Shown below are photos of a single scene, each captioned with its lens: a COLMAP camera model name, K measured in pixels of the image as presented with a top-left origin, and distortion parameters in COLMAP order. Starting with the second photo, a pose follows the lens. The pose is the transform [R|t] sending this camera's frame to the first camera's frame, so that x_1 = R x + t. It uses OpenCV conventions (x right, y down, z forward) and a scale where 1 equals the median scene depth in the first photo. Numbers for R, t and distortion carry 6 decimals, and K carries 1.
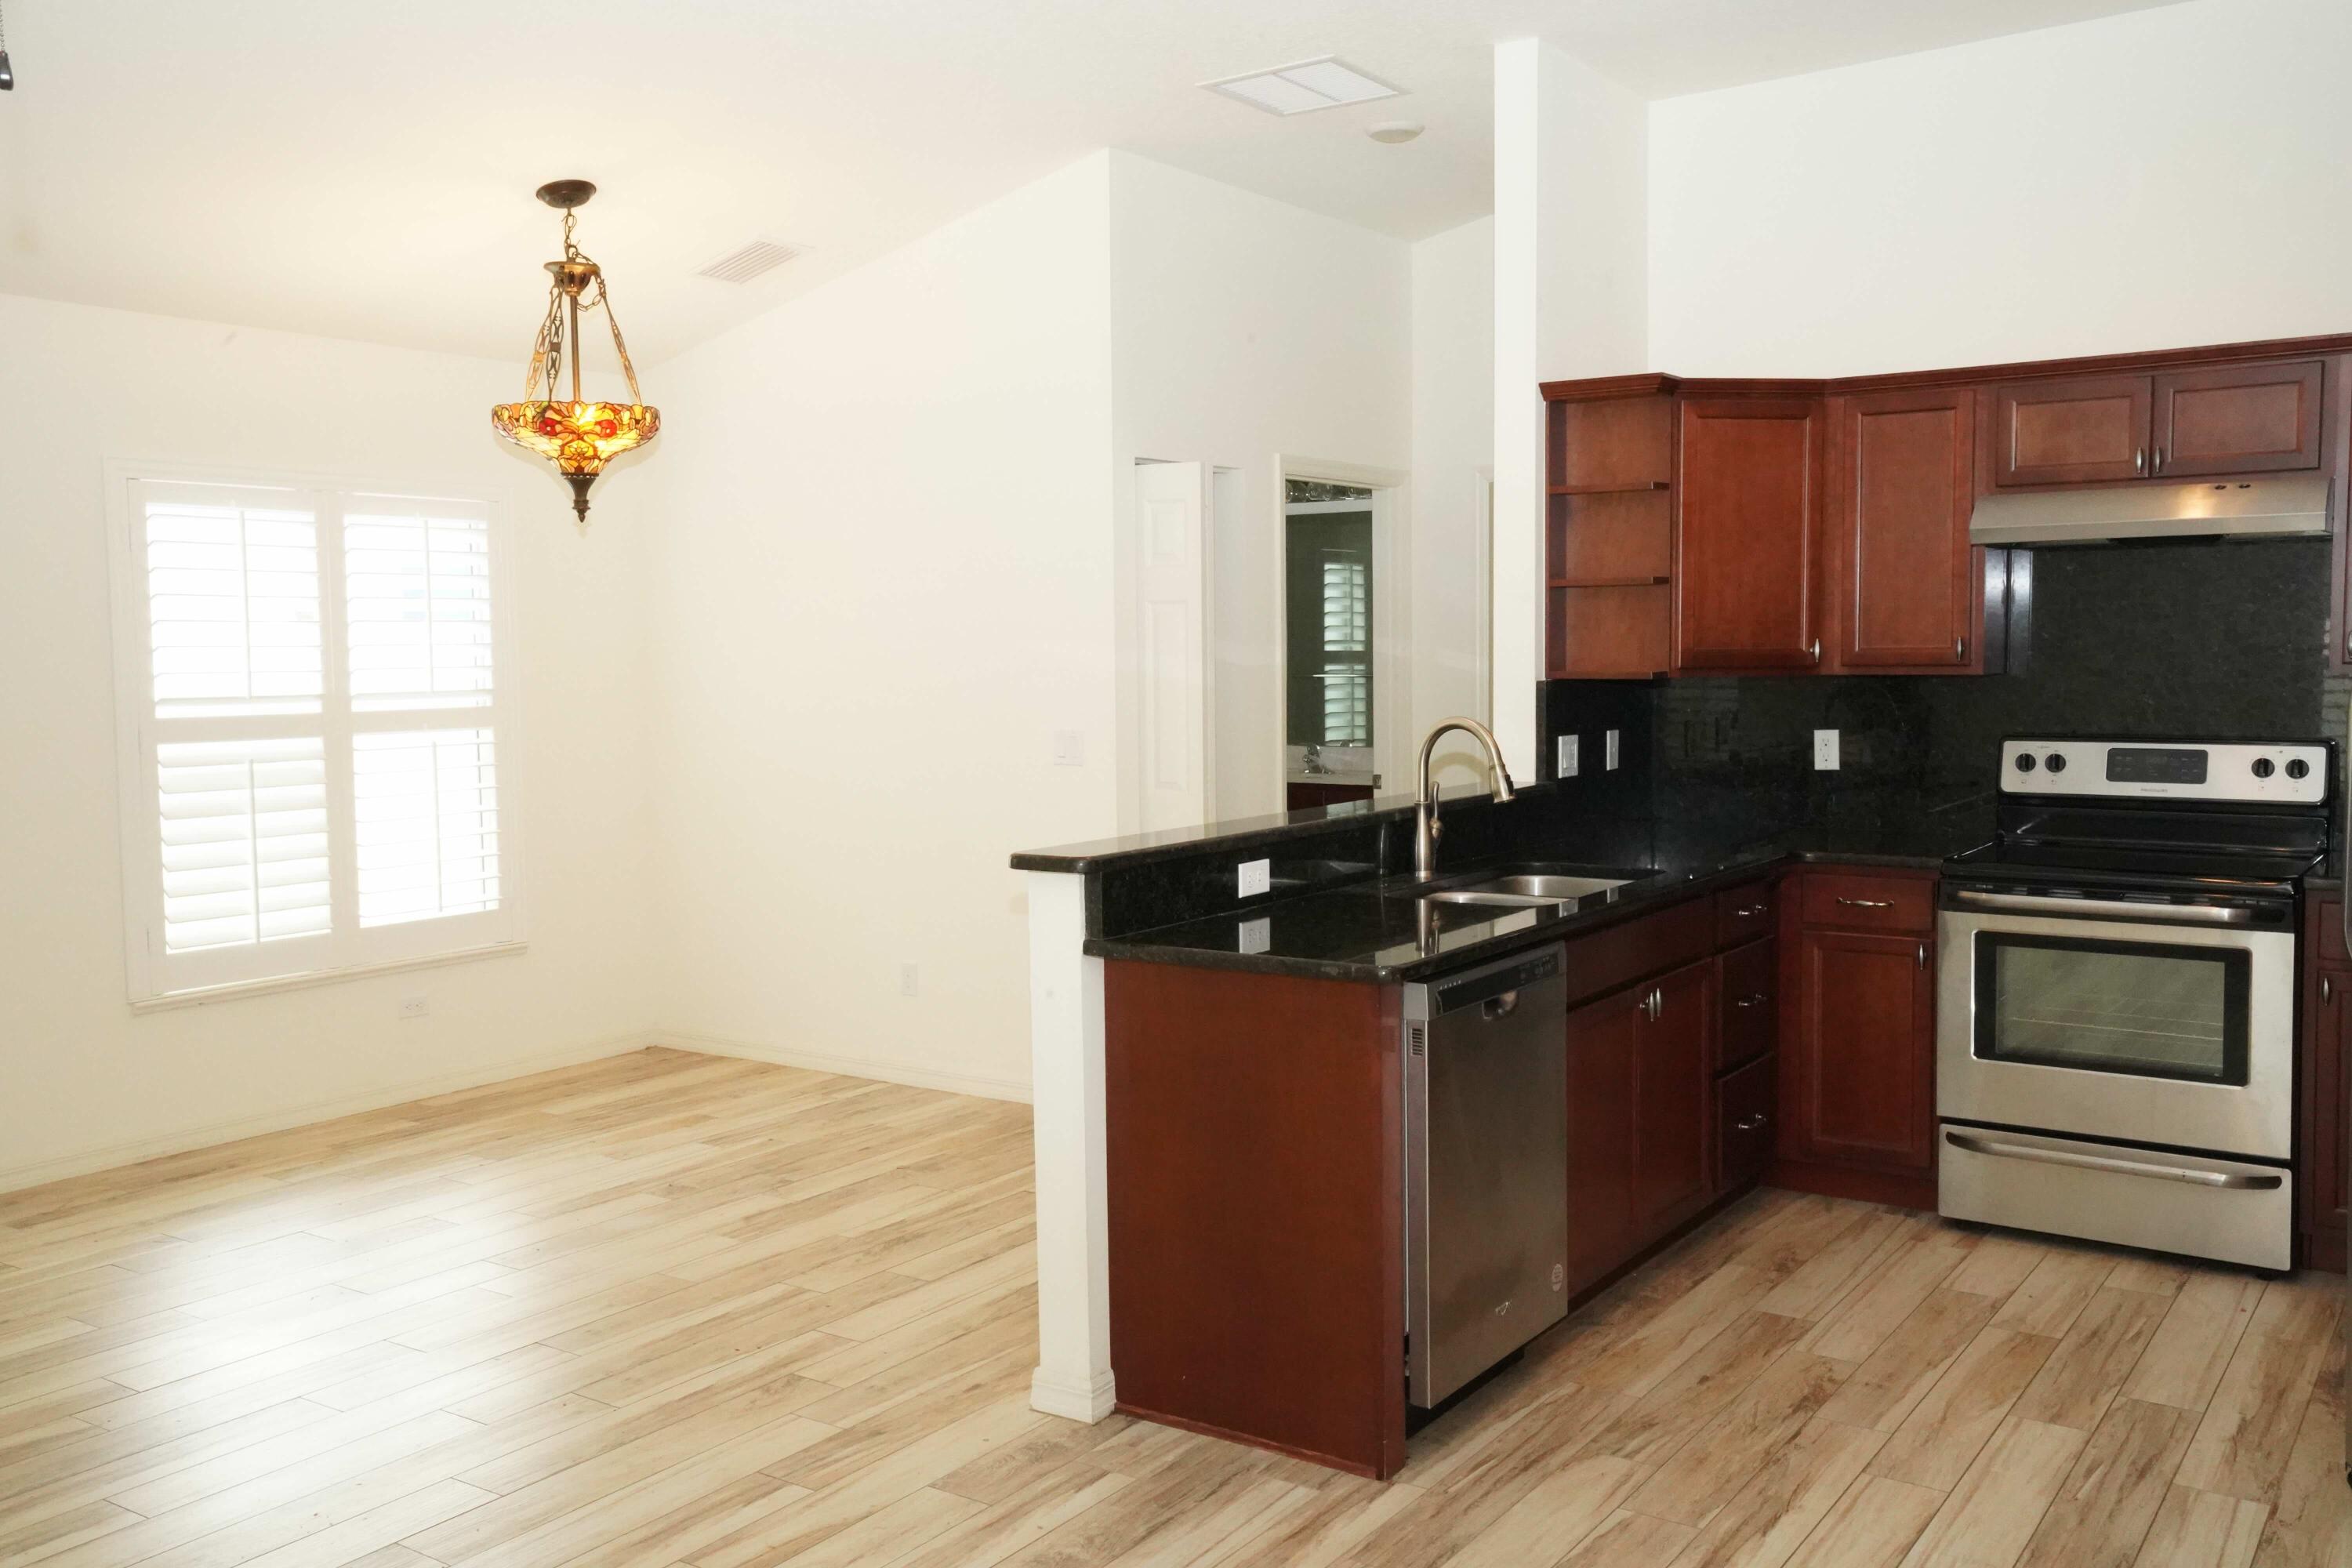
lens RADIAL K [[1949.0, 0, 1169.7], [0, 1949.0, 784.4], [0, 0, 1]] dist [0.016639, 0.003931]
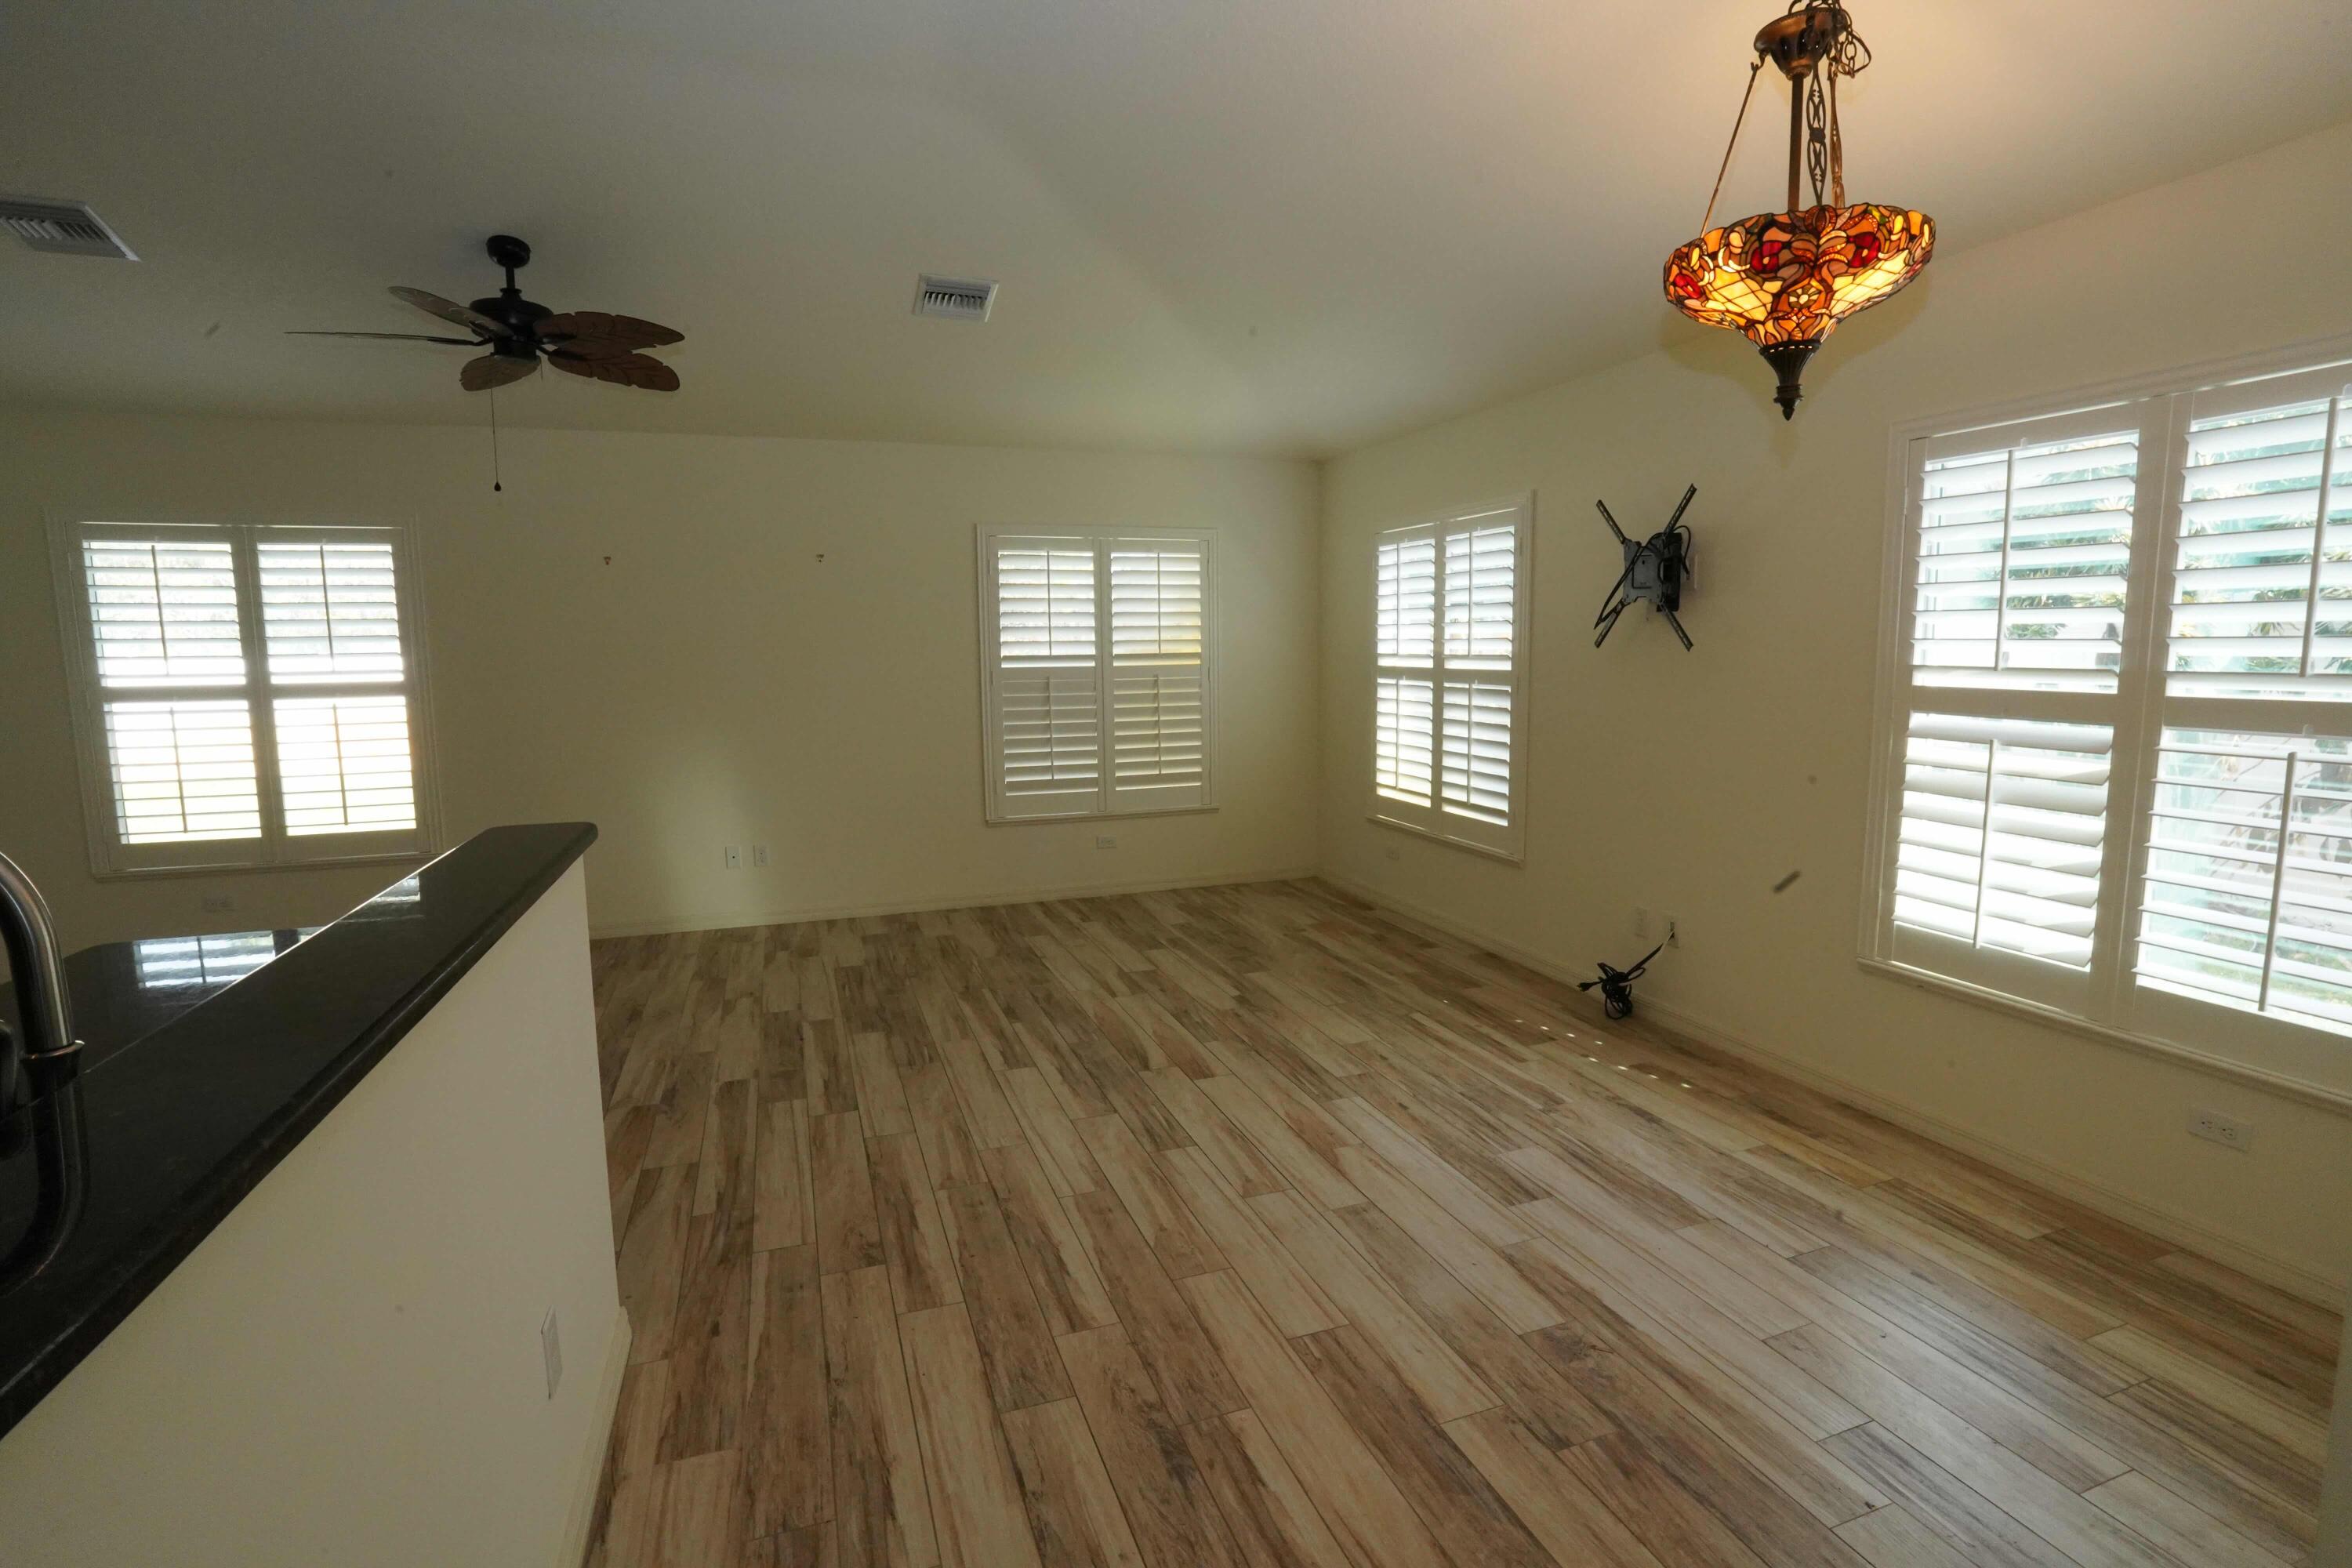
lens RADIAL K [[1089.3, 0, 1188.8], [0, 1089.3, 785.5], [0, 0, 1]] dist [-0.037515, 0.003806]
pose [[-0.572867, 0.123001, -0.810367, 0.135712], [-0.041742, 0.983015, 0.178715, -0.070036], [0.818585, 0.136206, -0.558003, 1.083661]]
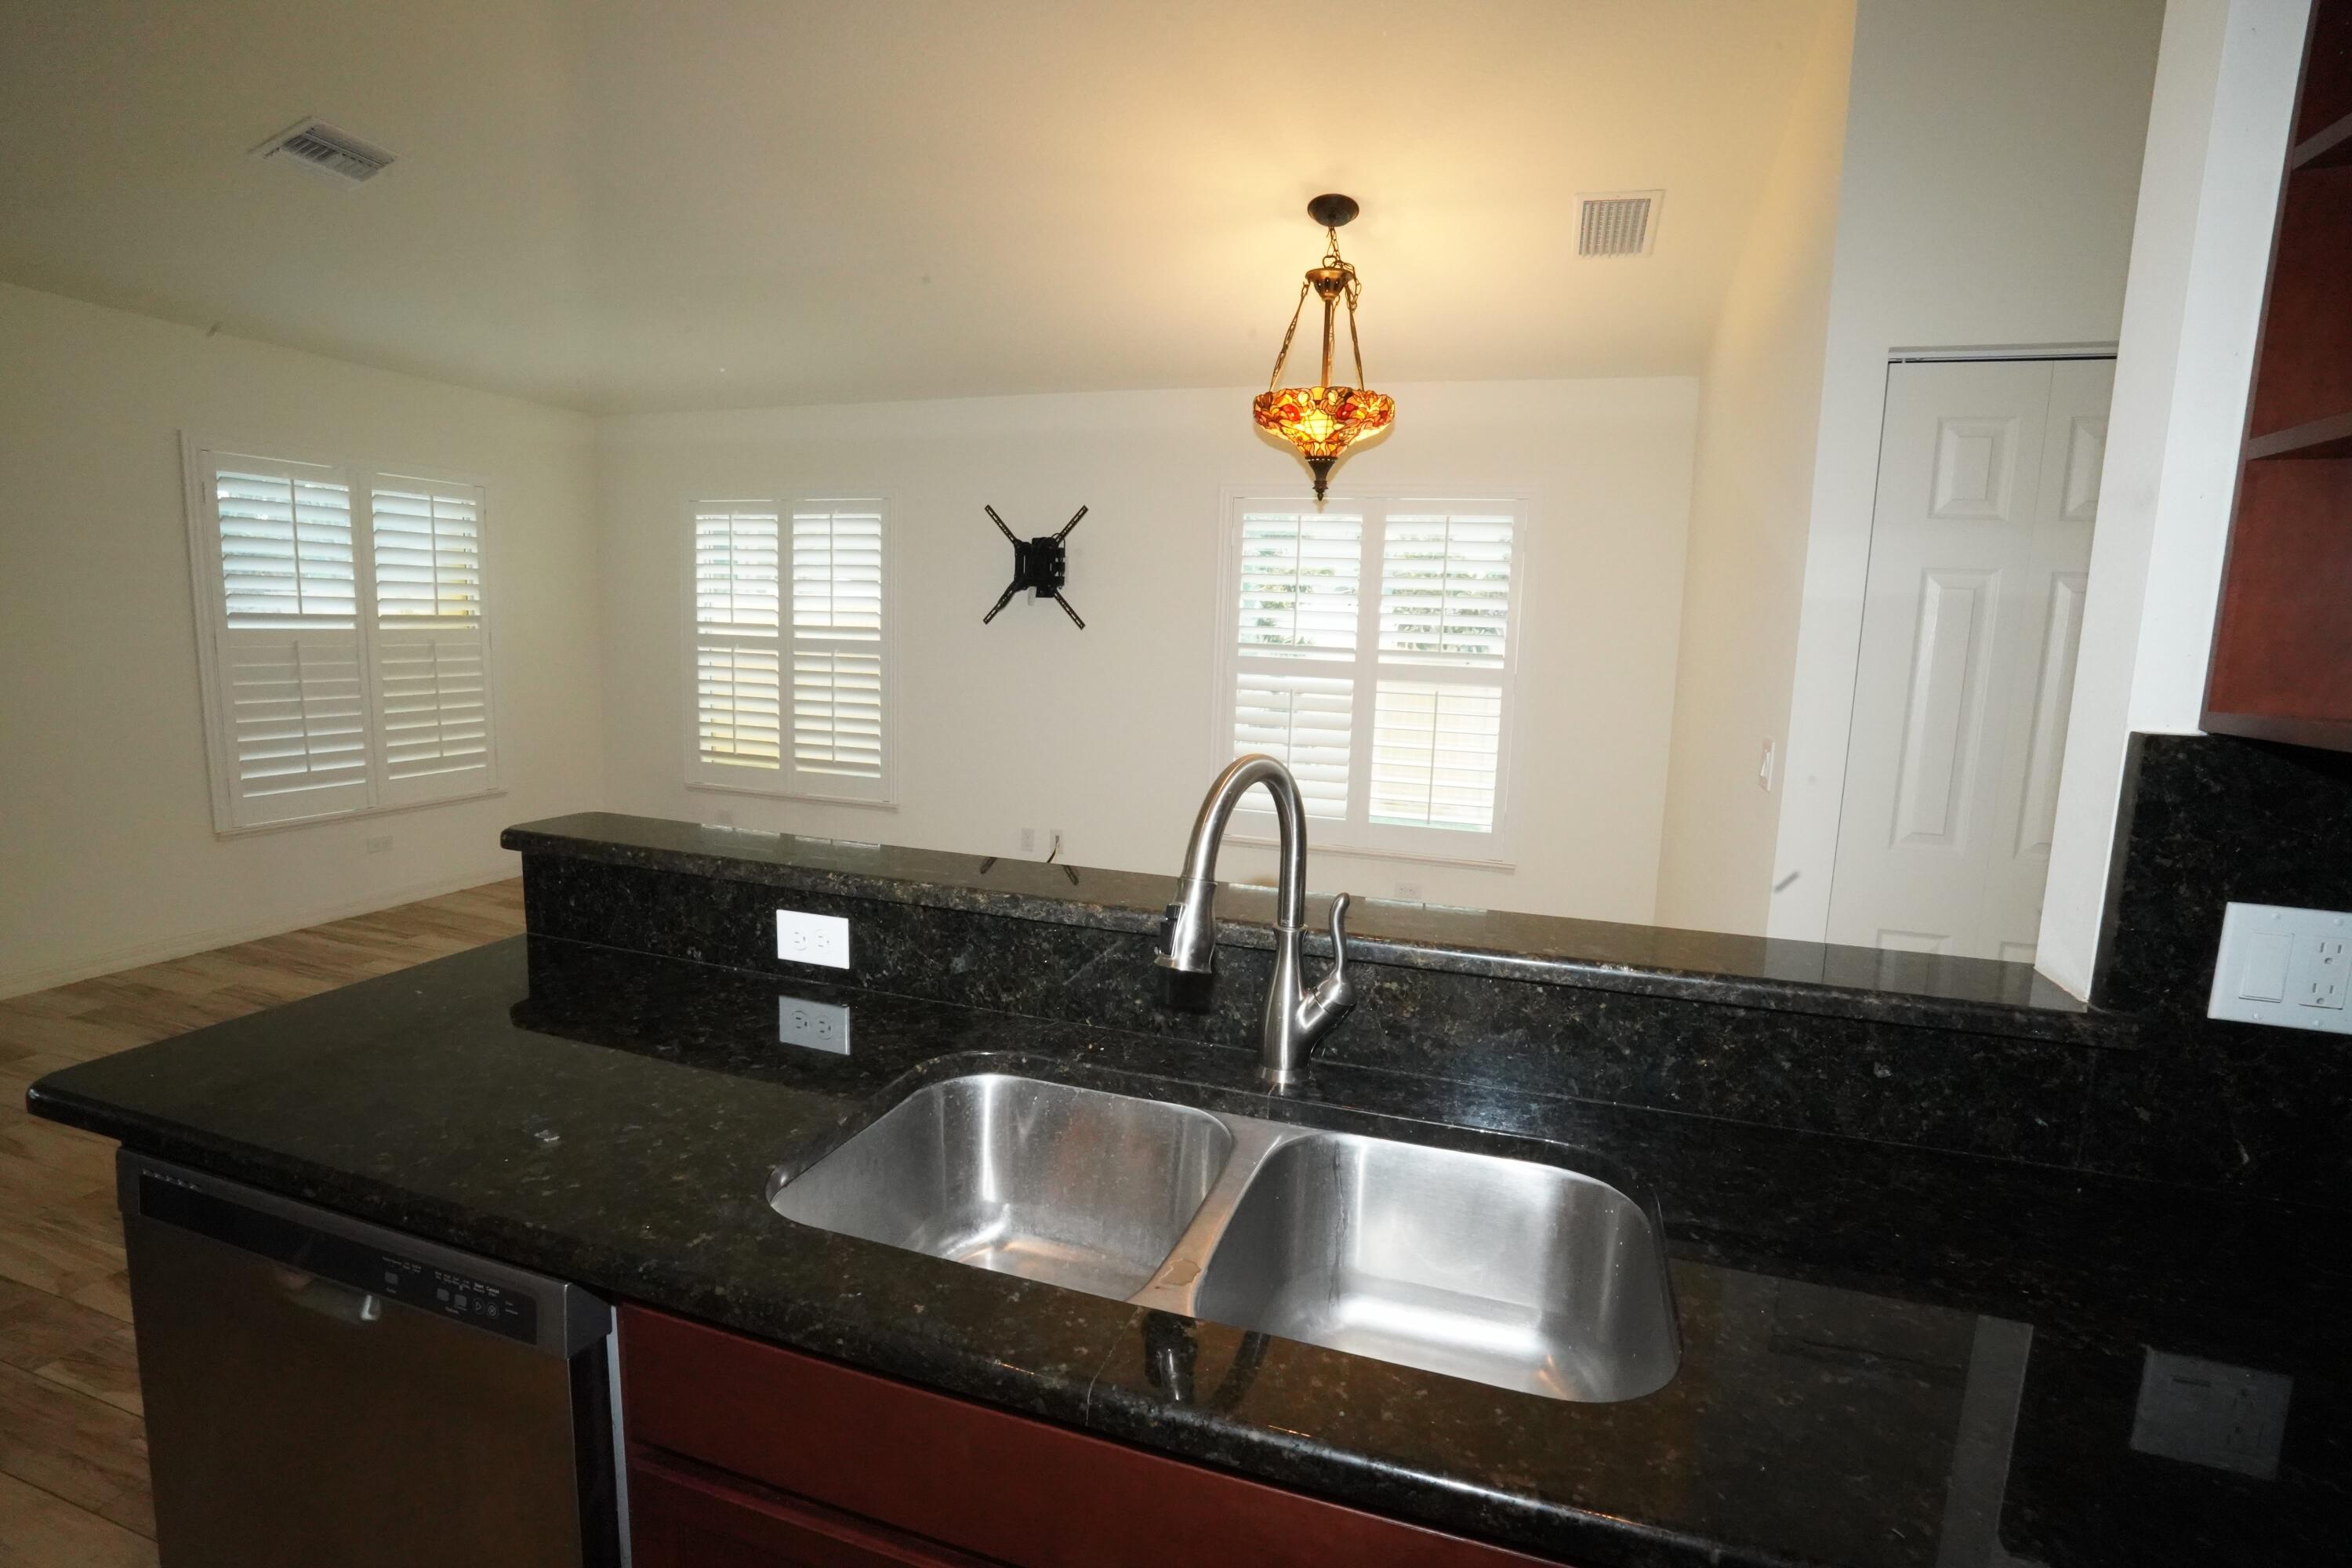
lens RADIAL K [[1089.3, 0, 1177.2], [0, 1089.3, 787.1], [0, 0, 1]] dist [-0.037515, 0.003806]
pose [[0.276063, 0.163254, -0.947173, 0.316210], [-0.103265, 0.984803, 0.139643, -0.050742], [0.955576, 0.059260, 0.288726, 0.765965]]
